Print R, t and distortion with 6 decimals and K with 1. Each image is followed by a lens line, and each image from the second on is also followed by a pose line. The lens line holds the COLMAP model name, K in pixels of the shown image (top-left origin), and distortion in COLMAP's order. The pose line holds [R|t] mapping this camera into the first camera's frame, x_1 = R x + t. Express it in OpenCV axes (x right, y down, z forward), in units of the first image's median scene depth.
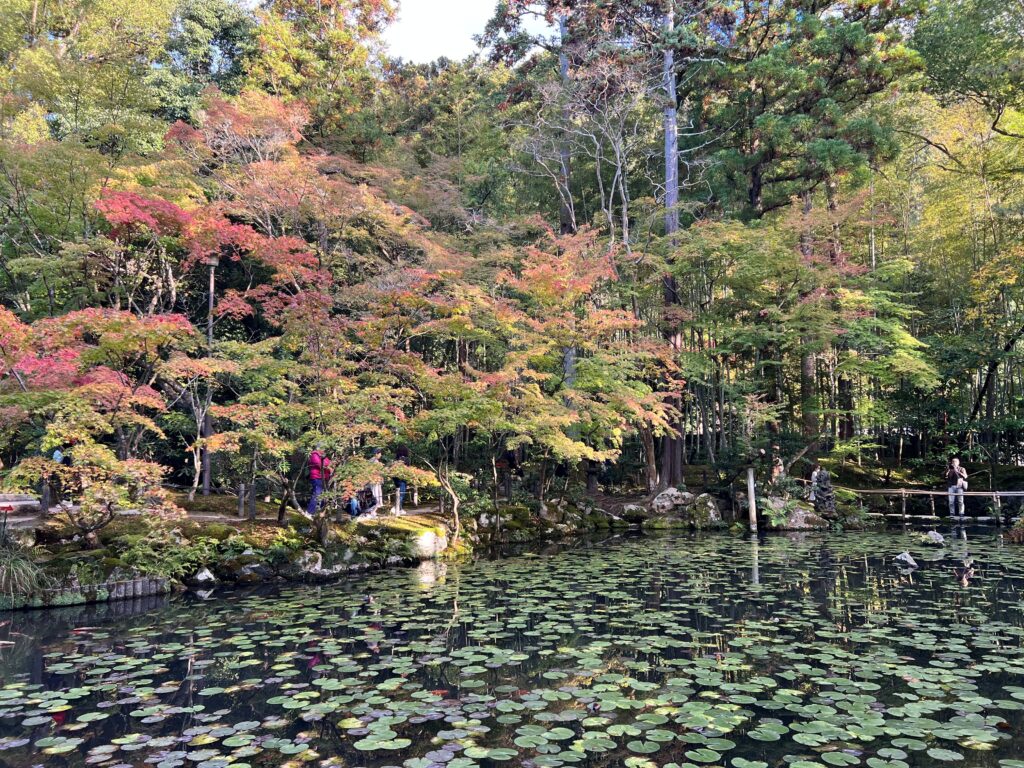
lens RADIAL K [[770.8, 0, 513.9], [0, 770.8, 363.0], [0, 0, 1]] dist [0.018028, -0.034647]
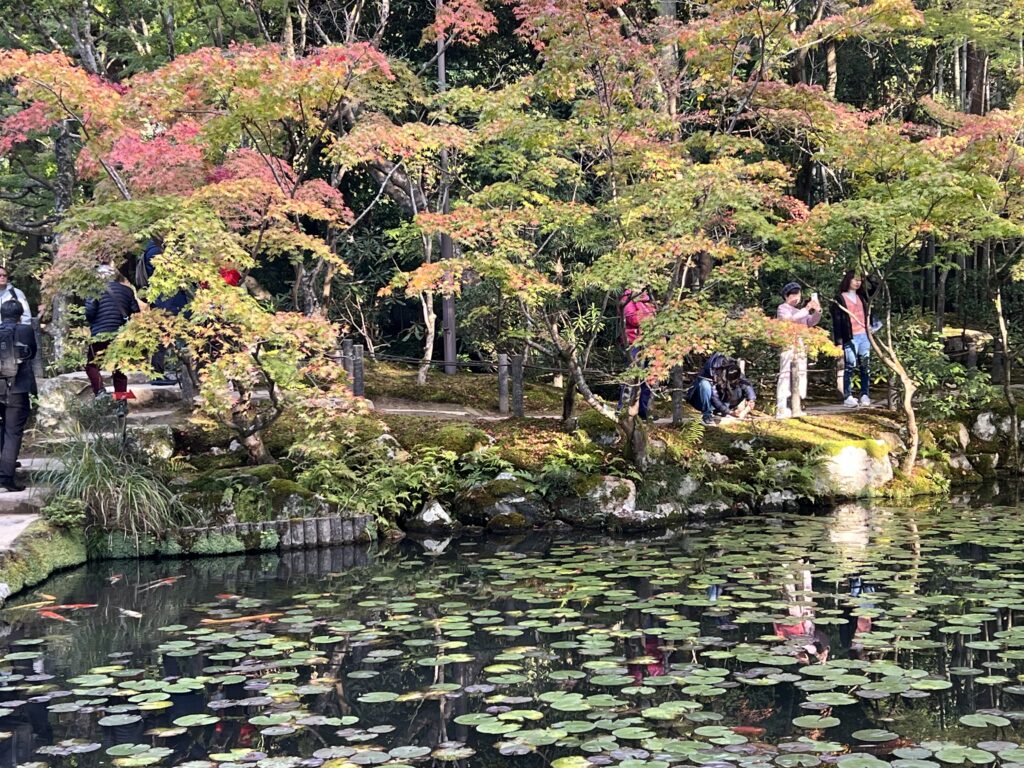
lens RADIAL K [[1588.4, 0, 512.4], [0, 1588.4, 383.5], [0, 0, 1]] dist [0.059058, 0.000000]
pose [[0.927684, 0.003406, -0.373350, 0.096650], [0.061513, 0.984900, 0.161829, -0.003898], [0.368264, -0.173092, 0.913467, -0.026306]]
